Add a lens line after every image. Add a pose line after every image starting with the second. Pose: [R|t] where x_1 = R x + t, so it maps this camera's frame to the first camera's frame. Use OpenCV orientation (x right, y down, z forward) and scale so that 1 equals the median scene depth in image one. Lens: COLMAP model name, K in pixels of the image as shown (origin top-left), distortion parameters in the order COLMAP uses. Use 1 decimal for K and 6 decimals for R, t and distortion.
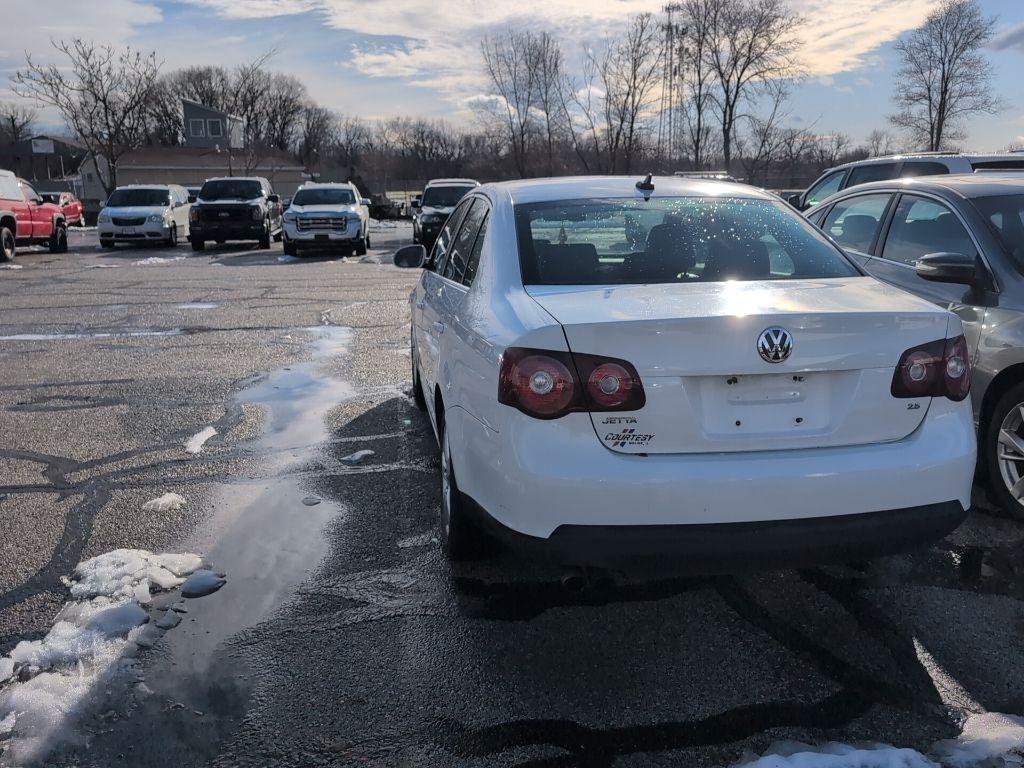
lens RADIAL K [[861.8, 0, 516.4], [0, 861.8, 388.7], [0, 0, 1]] dist [0.012405, -0.004130]
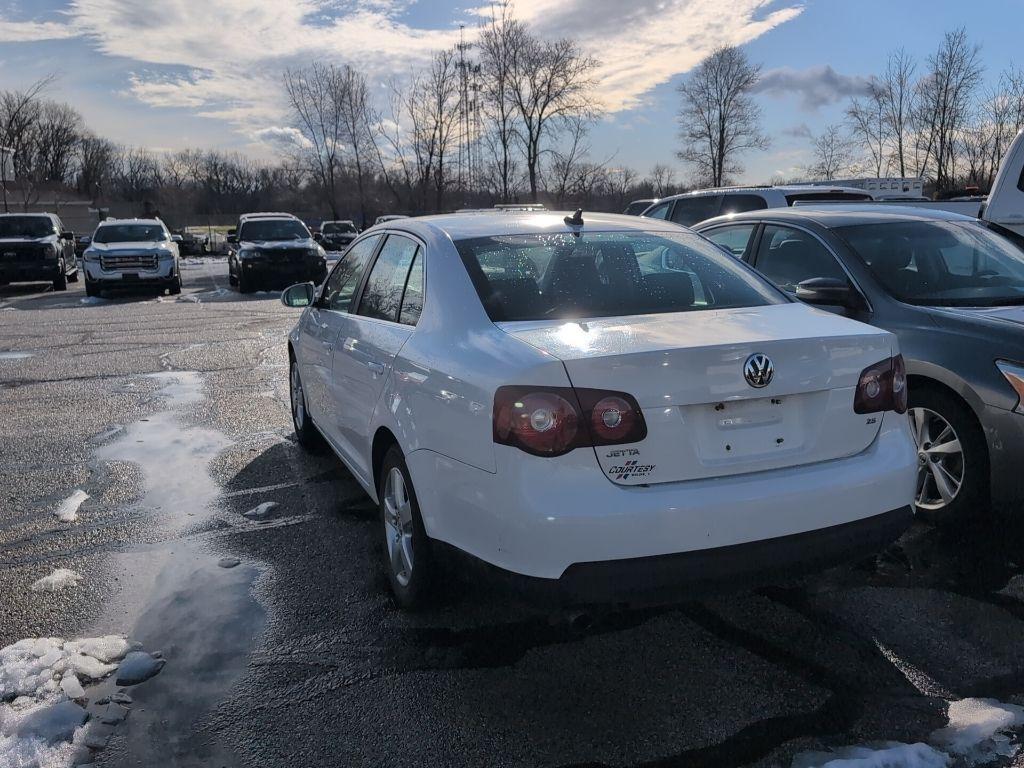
lens RADIAL K [[861.8, 0, 516.9], [0, 861.8, 389.4], [0, 0, 1]] dist [0.012405, -0.004130]
pose [[0.975122, -0.053118, 0.215210, -0.118385], [0.060593, 0.997762, -0.028279, -0.009002], [-0.213226, 0.040616, 0.976158, 0.023920]]
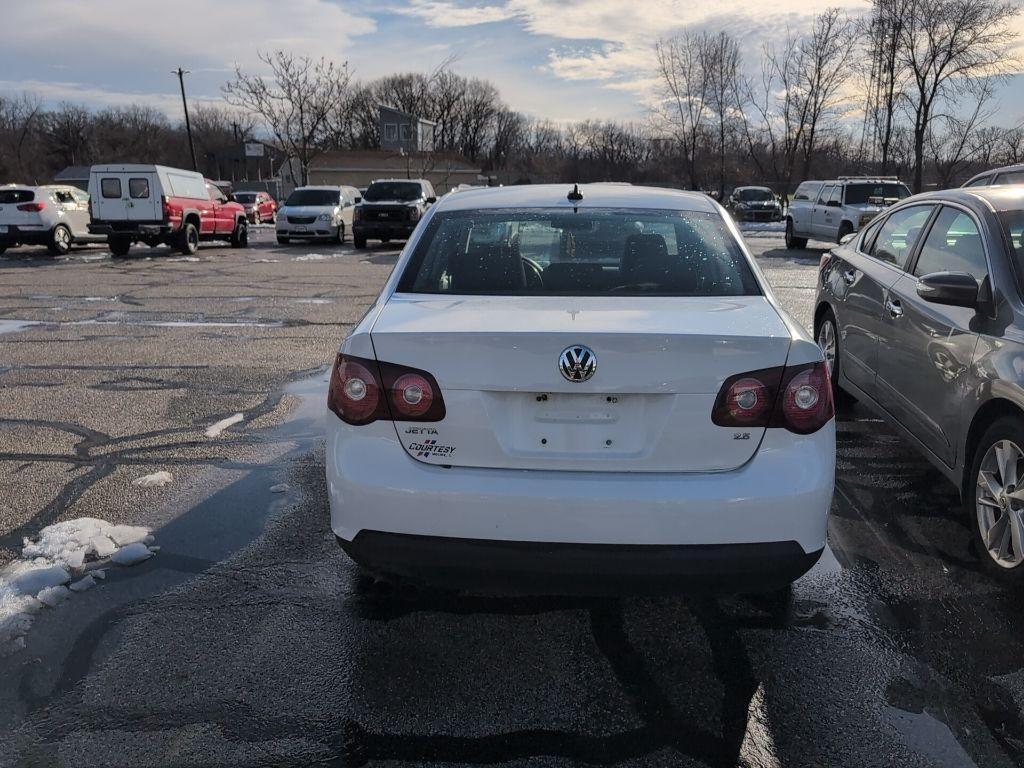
lens RADIAL K [[861.8, 0, 514.6], [0, 861.8, 386.6], [0, 0, 1]] dist [0.012405, -0.004130]
pose [[0.977067, 0.055559, -0.205557, 0.239749], [-0.056544, 0.998400, 0.001086, -0.012181], [0.205289, 0.010562, 0.978644, 0.018953]]
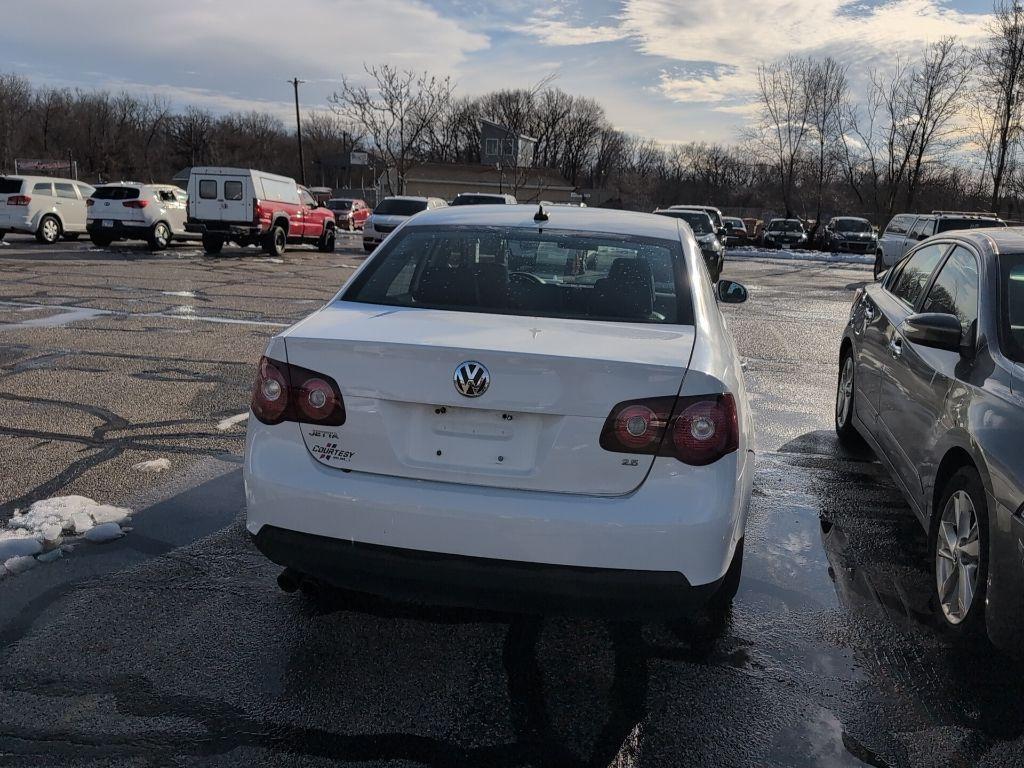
lens RADIAL K [[861.8, 0, 514.5], [0, 861.8, 386.6], [0, 0, 1]] dist [0.012405, -0.004130]
pose [[0.944979, 0.117210, -0.305412, 0.362511], [-0.125643, 0.992043, -0.008029, -0.022570], [0.302040, 0.045960, 0.952187, 0.037807]]
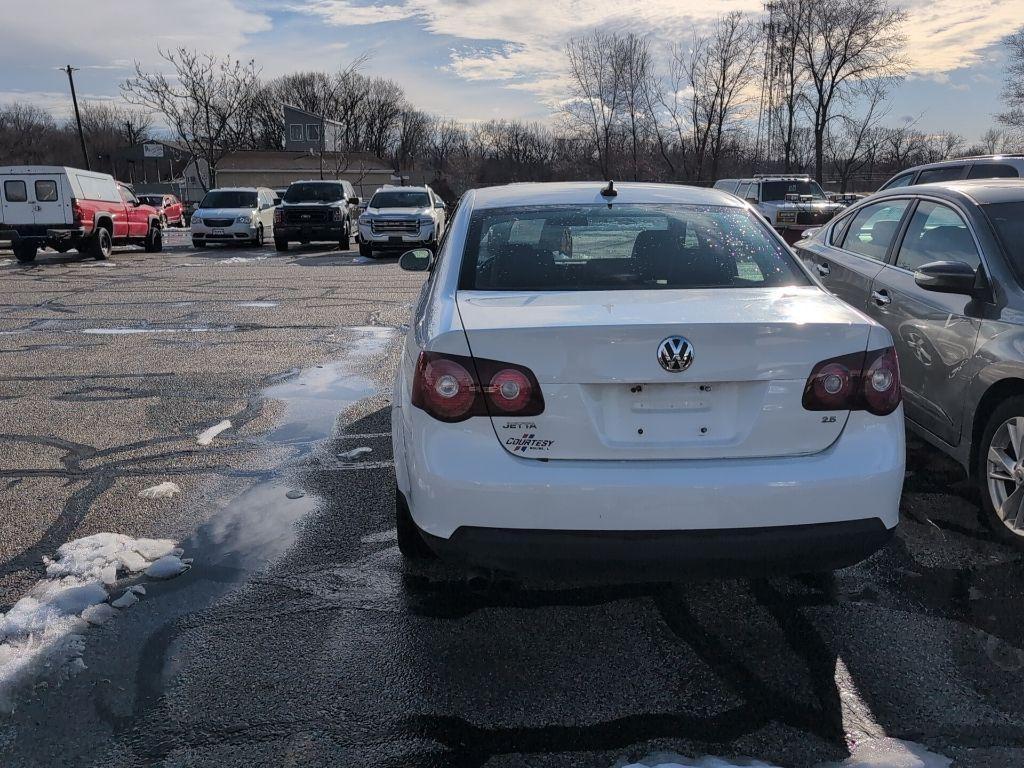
lens RADIAL K [[861.8, 0, 515.0], [0, 861.8, 388.1], [0, 0, 1]] dist [0.012405, -0.004130]
pose [[0.994210, 0.024965, -0.104513, 0.122233], [-0.025275, 0.999679, -0.001649, -0.002850], [0.104438, 0.004281, 0.994522, -0.005266]]
